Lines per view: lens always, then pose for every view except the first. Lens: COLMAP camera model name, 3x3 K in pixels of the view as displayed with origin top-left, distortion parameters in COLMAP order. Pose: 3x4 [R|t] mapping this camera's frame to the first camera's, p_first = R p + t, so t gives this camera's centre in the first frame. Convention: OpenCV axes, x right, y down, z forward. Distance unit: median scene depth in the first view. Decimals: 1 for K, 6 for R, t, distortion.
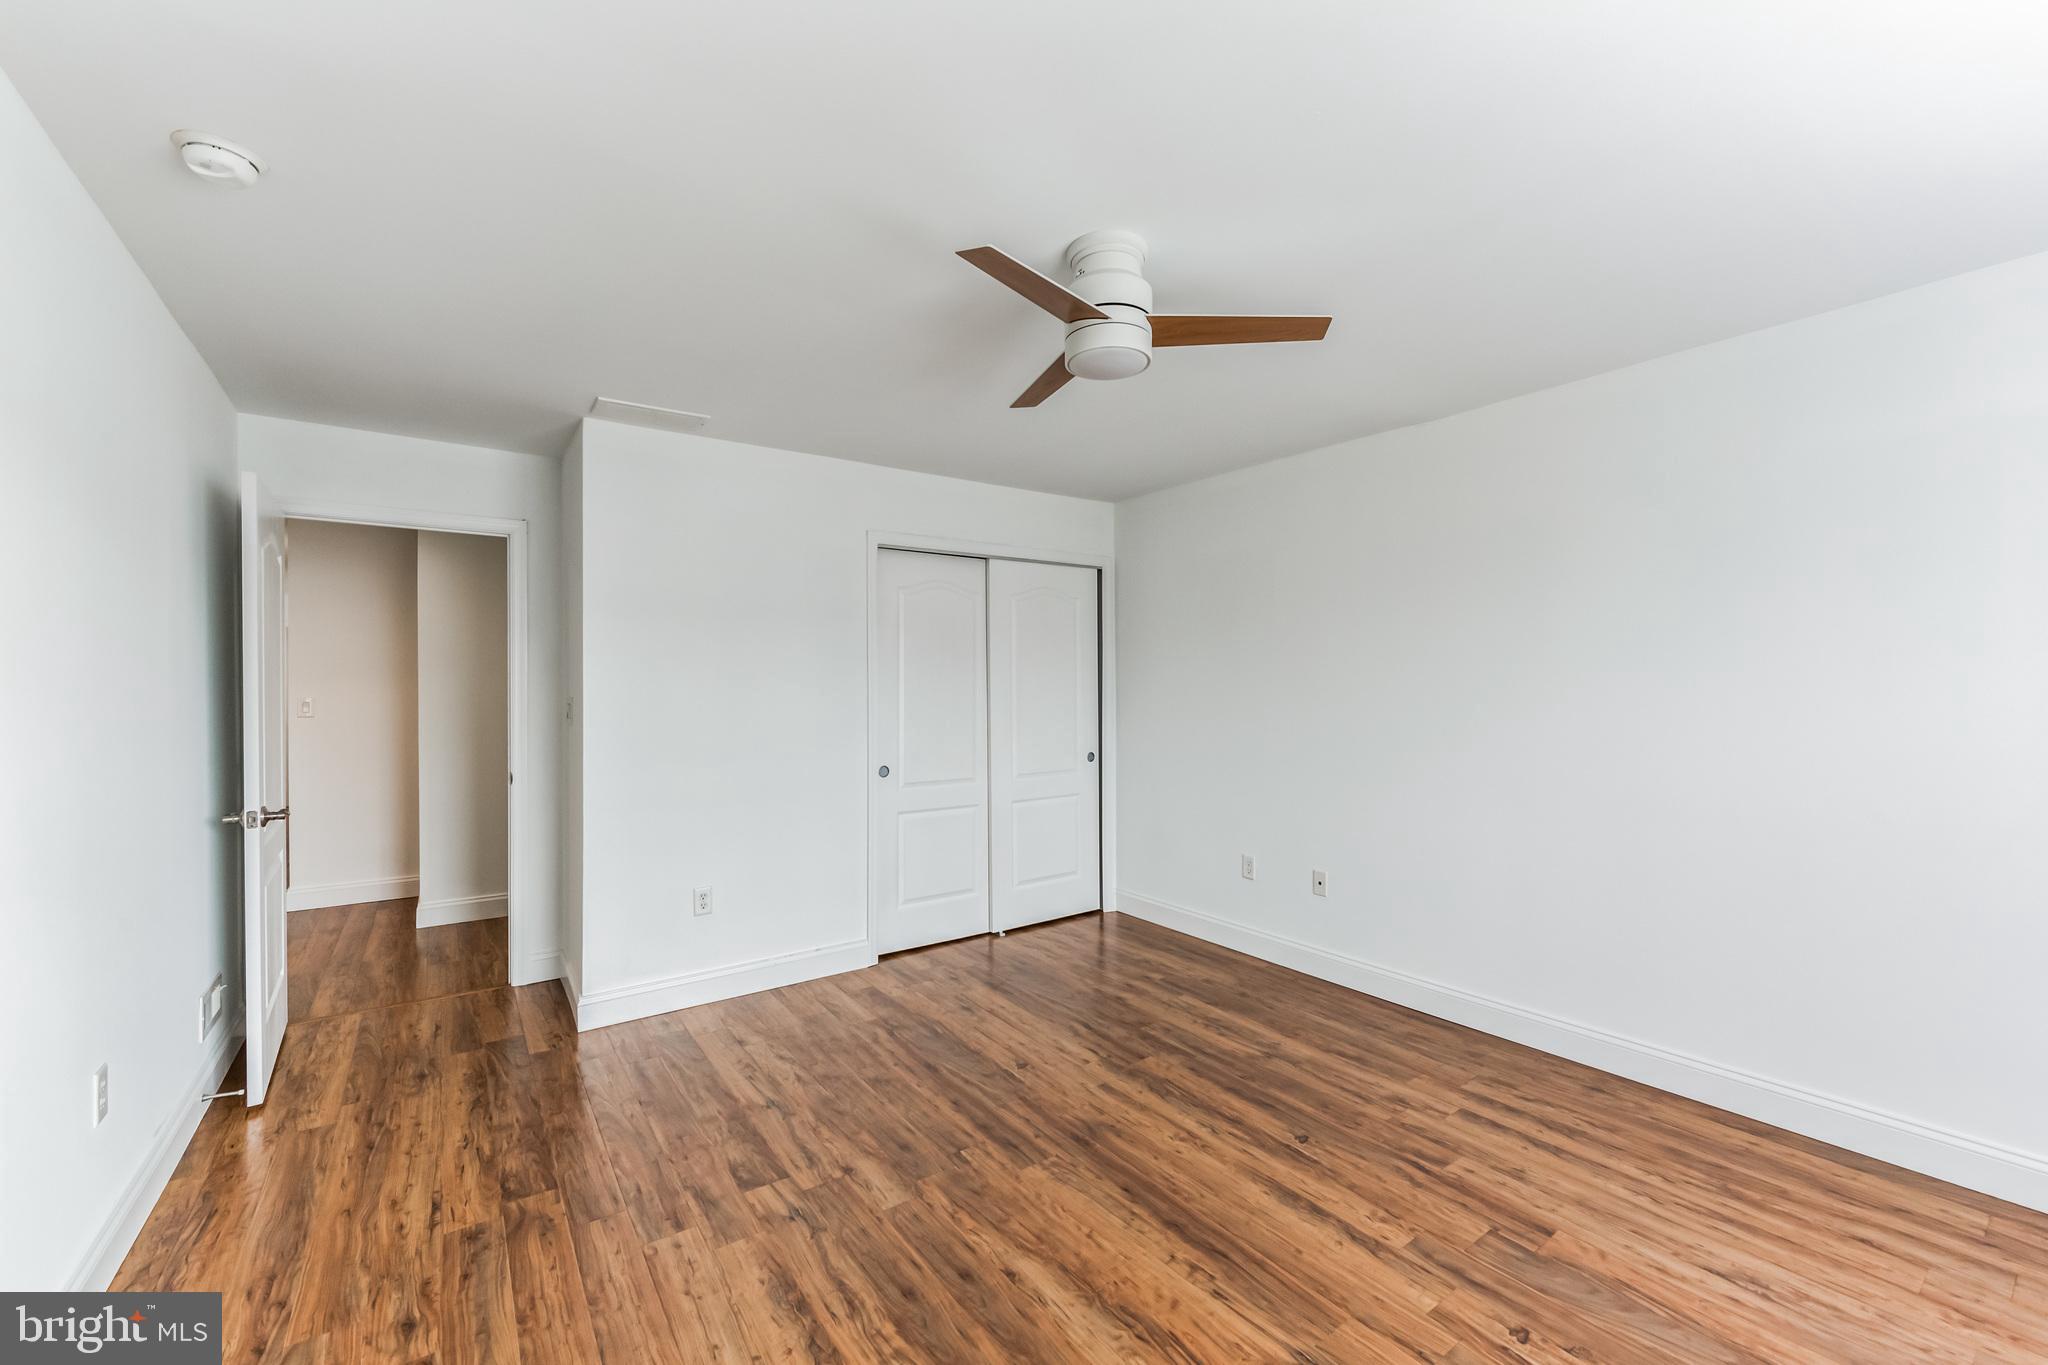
lens RADIAL K [[814.5, 0, 1022.2], [0, 814.5, 684.8], [0, 0, 1]] dist [-0.000411, -0.000817]
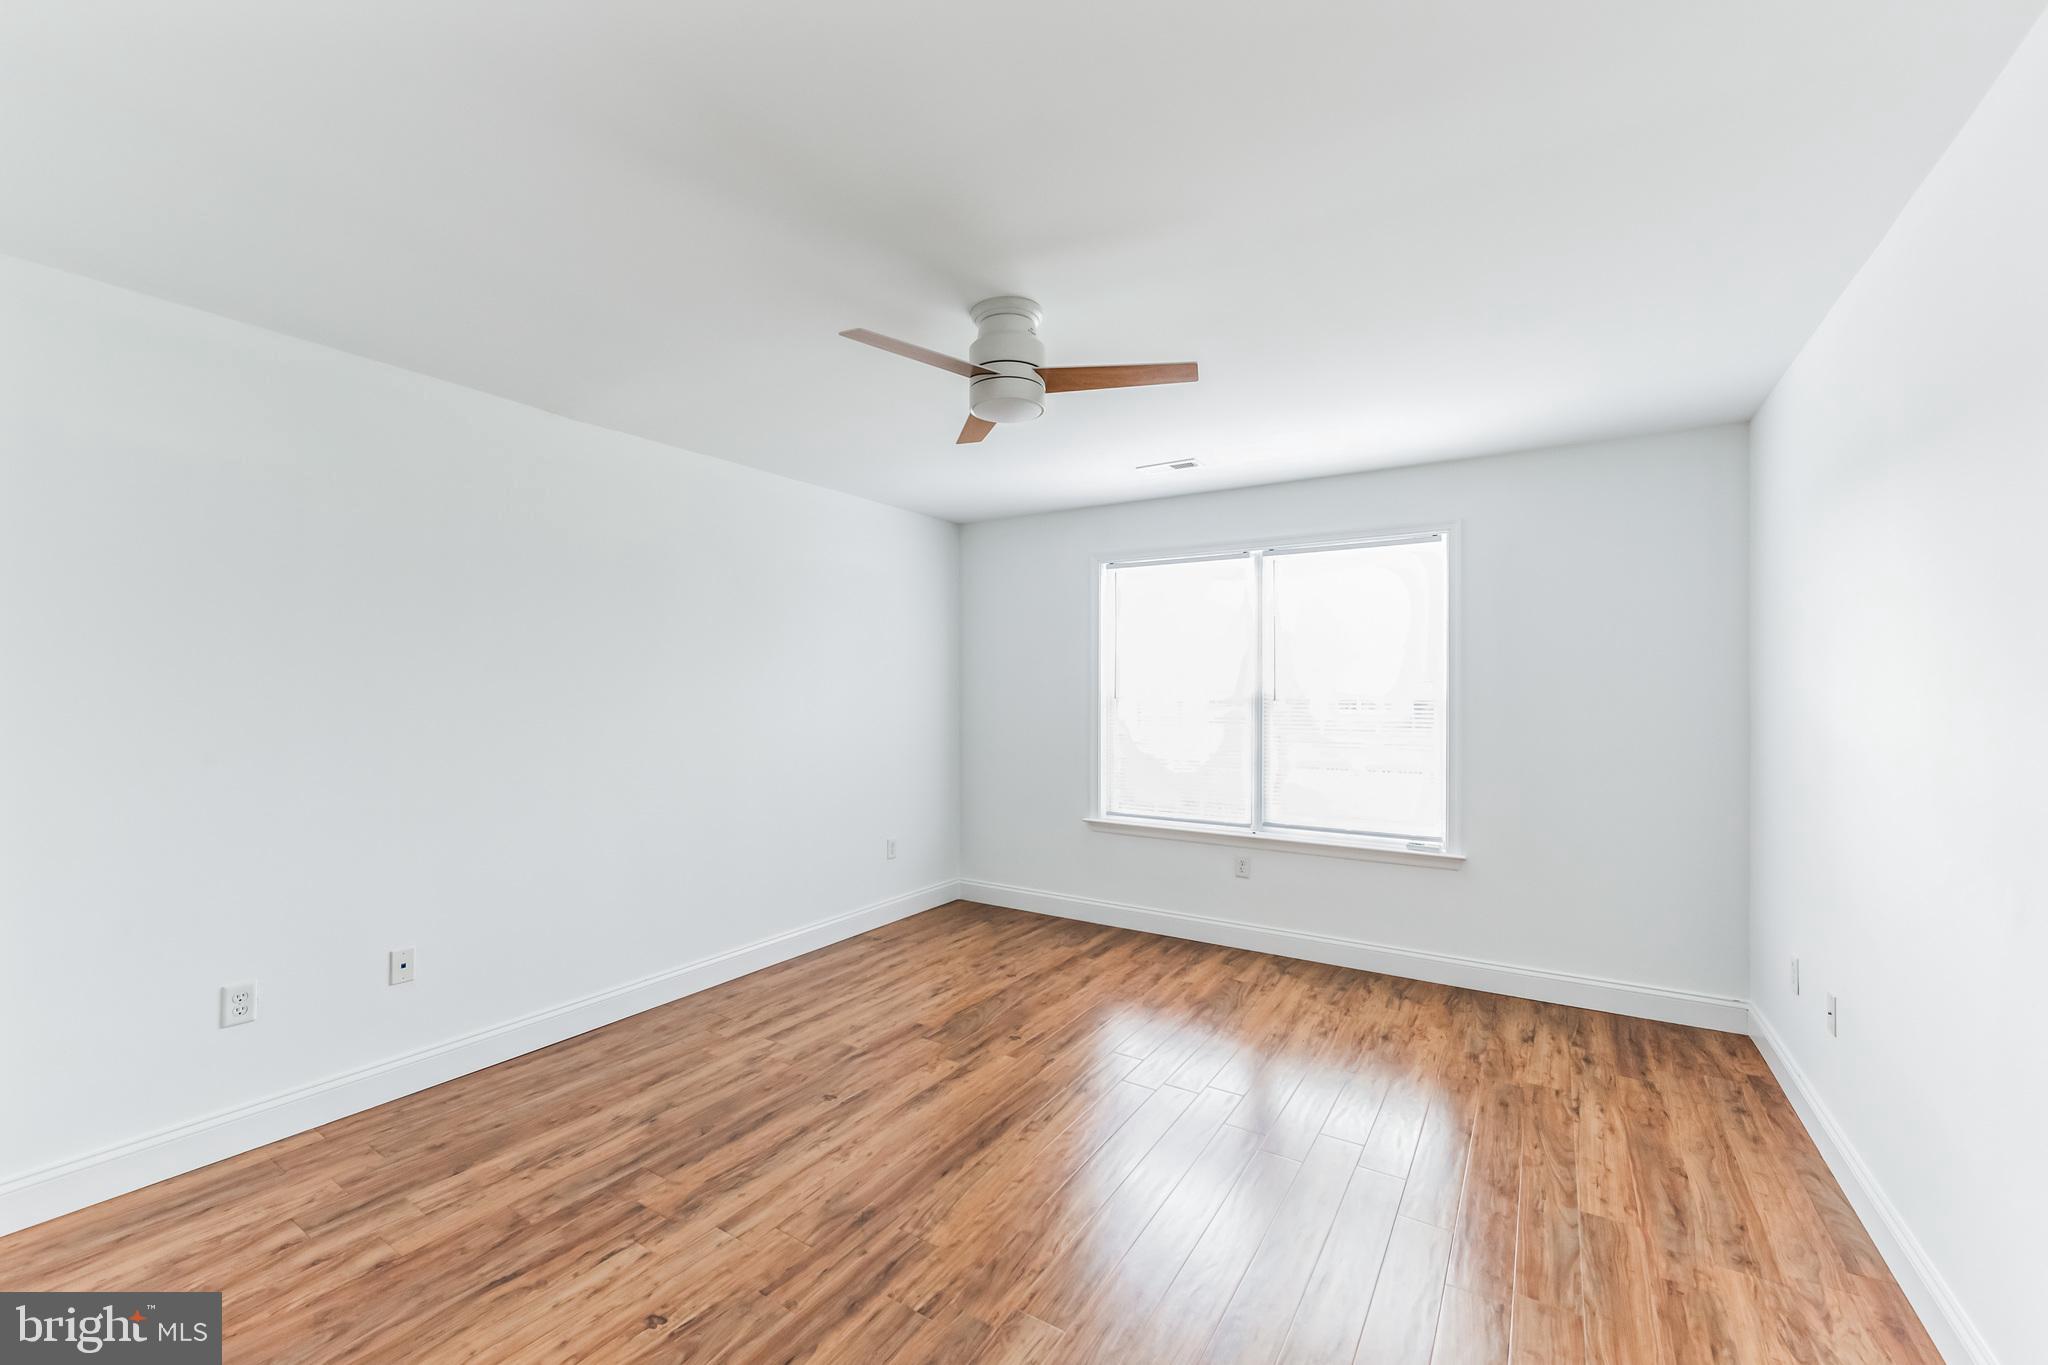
lens RADIAL K [[814.5, 0, 1029.2], [0, 814.5, 691.4], [0, 0, 1]] dist [-0.000411, -0.000817]
pose [[-0.378512, 0.006453, 0.925574, -0.742776], [-0.002008, 0.999968, -0.007793, 0.004805], [-0.925594, -0.004808, -0.378487, 1.083496]]
